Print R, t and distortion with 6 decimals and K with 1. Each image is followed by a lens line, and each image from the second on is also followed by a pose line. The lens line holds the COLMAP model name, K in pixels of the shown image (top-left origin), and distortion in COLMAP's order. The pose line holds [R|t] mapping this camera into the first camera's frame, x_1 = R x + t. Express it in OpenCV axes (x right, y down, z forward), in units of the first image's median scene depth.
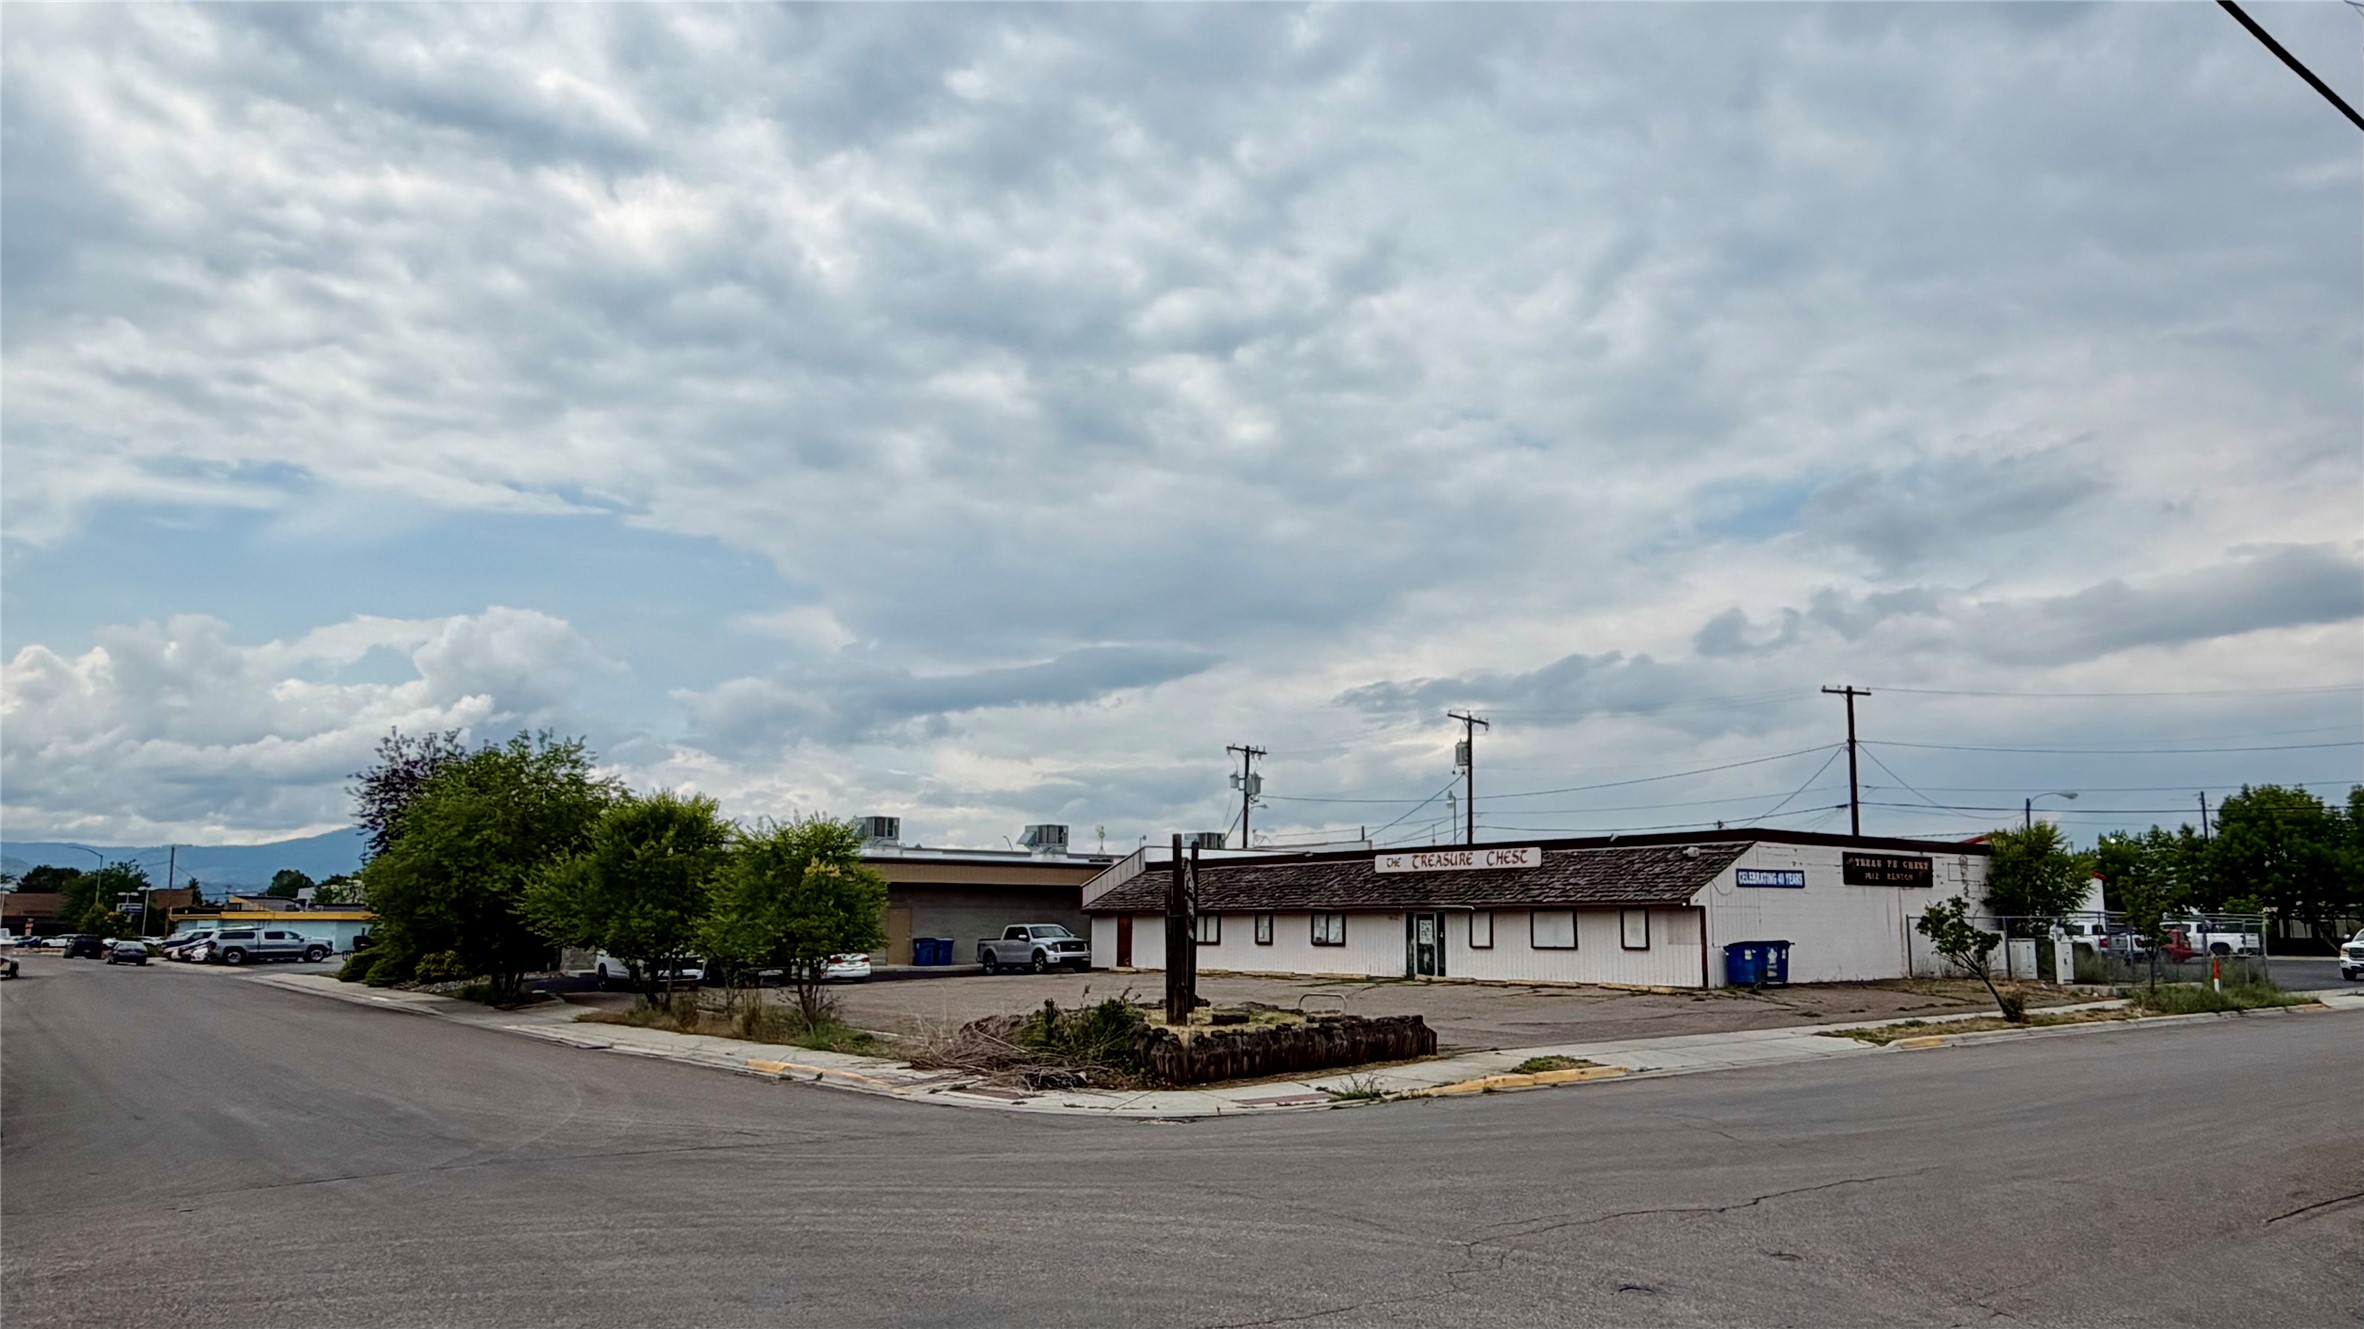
lens RADIAL K [[1736.7, 0, 1182.0], [0, 1736.7, 664.5], [0, 0, 1]] dist [-0.000216, 0.000476]
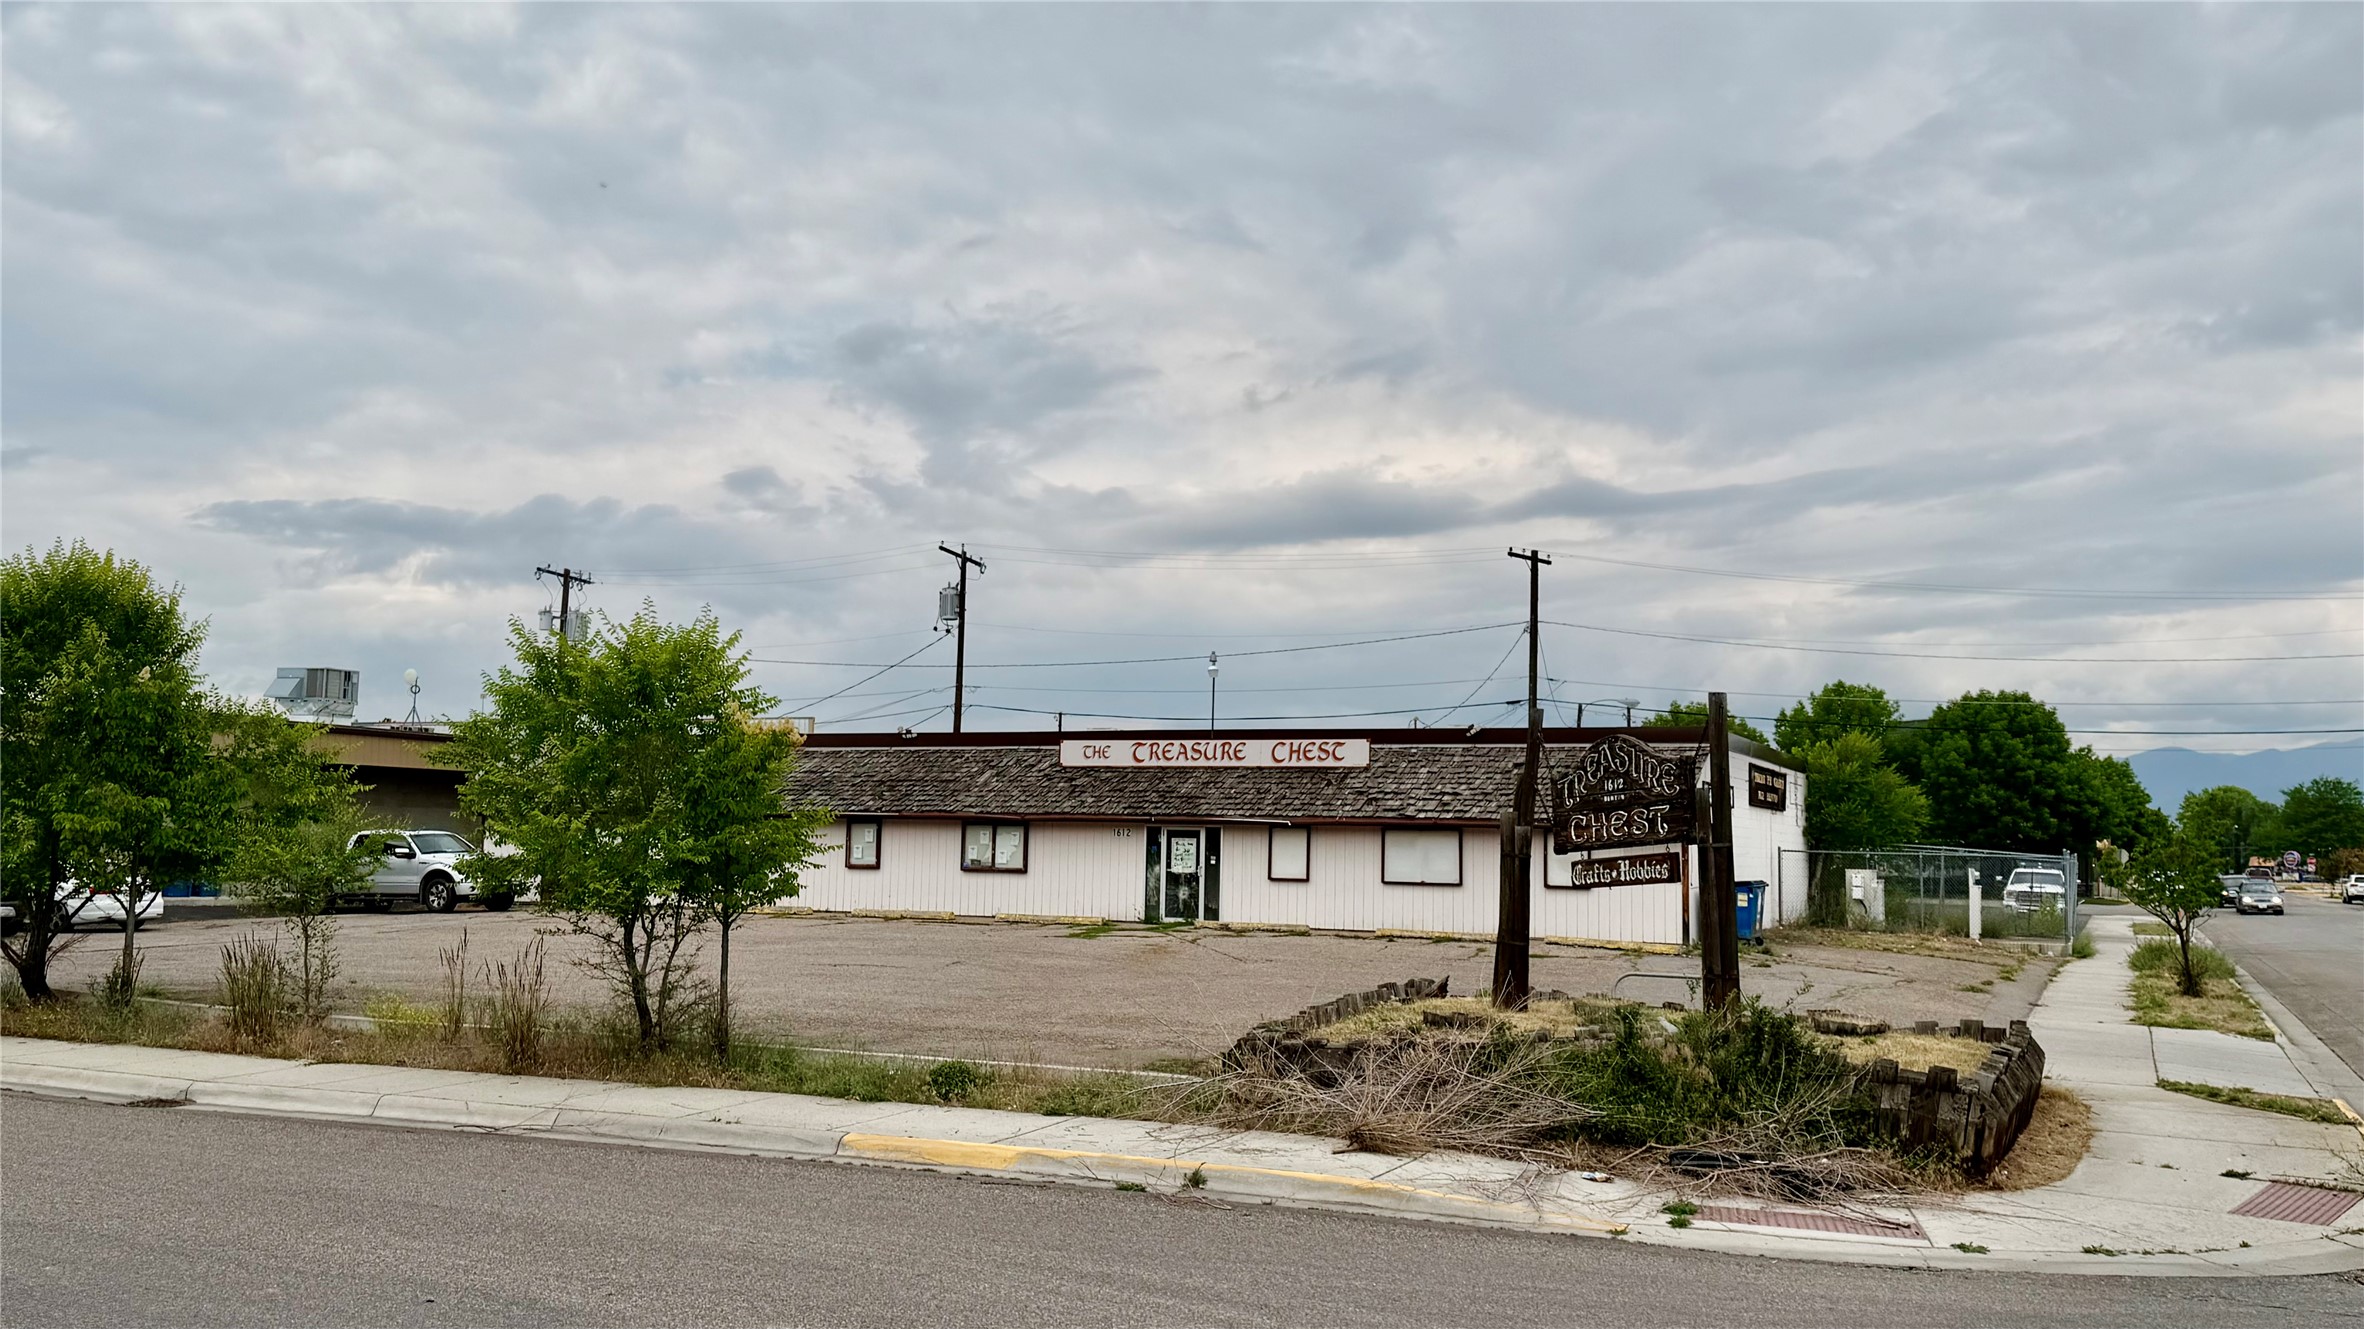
lens RADIAL K [[2136.0, 0, 1182.0], [0, 2136.0, 664.5], [0, 0, 1]] dist [0.110843, 0.001122]
pose [[0.876466, 0.058953, 0.477840, -0.261013], [-0.092147, 0.994668, 0.046302, 0.040158], [-0.472563, -0.084614, 0.877226, 0.266706]]
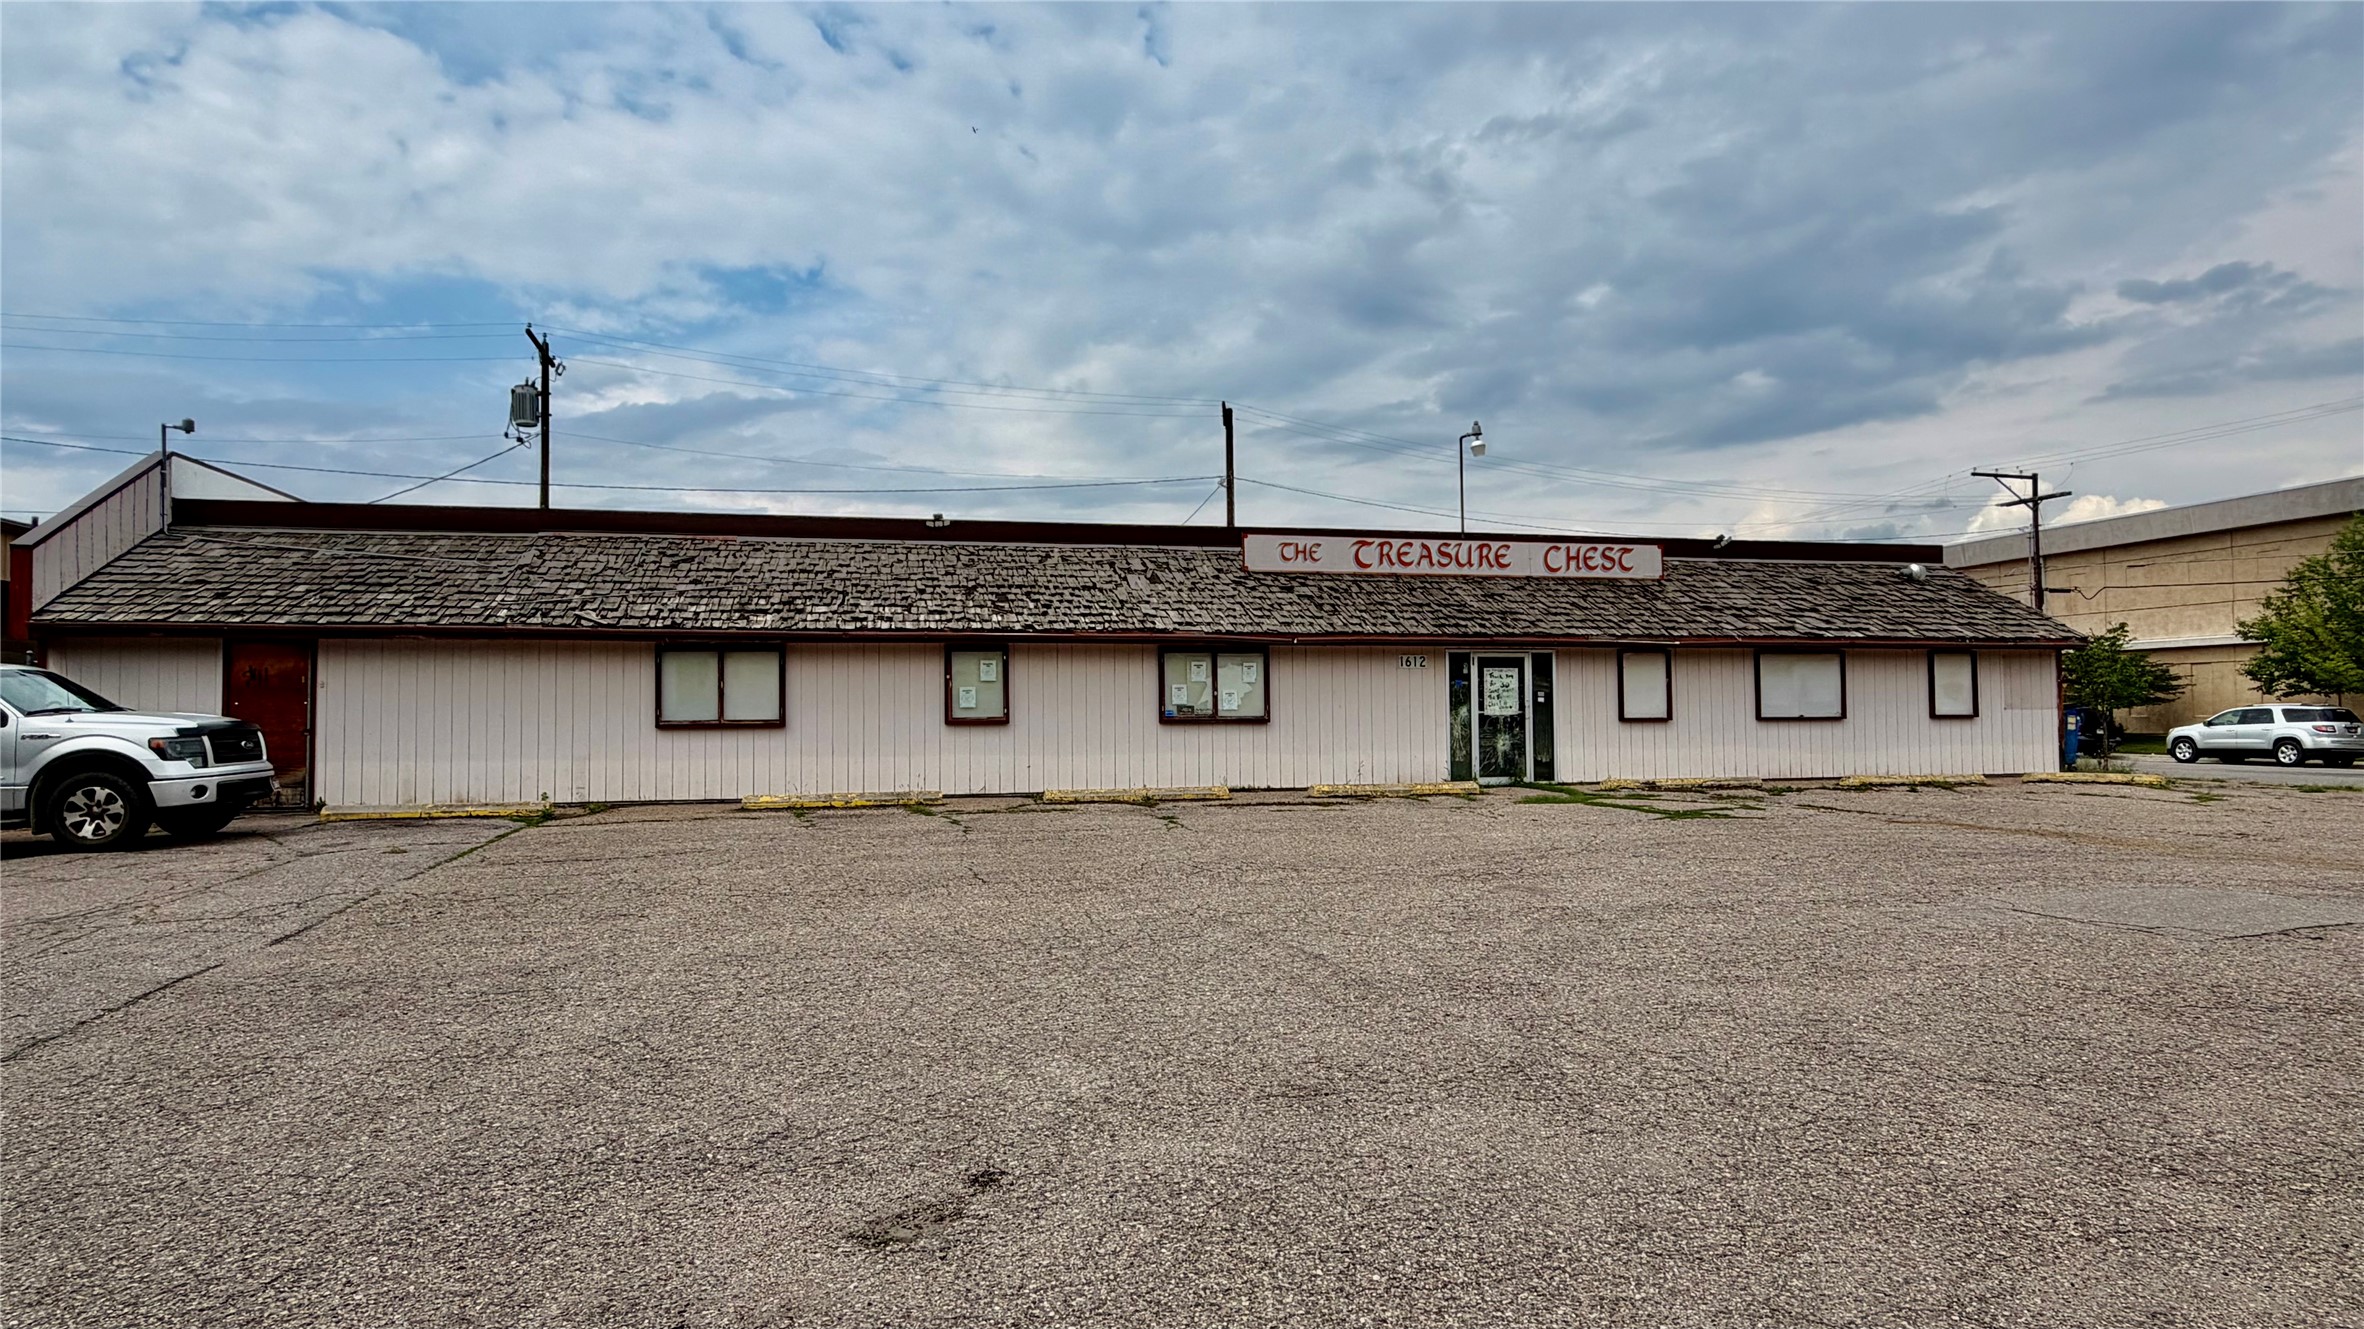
lens RADIAL K [[1336.4, 0, 1182.0], [0, 1336.4, 664.5], [0, 0, 1]] dist [0.004396, 0.000593]
pose [[0.377860, 0.032827, 0.925281, -0.244469], [-0.132576, 0.990991, 0.018983, 0.148784], [-0.916322, -0.129843, 0.378808, 0.924886]]
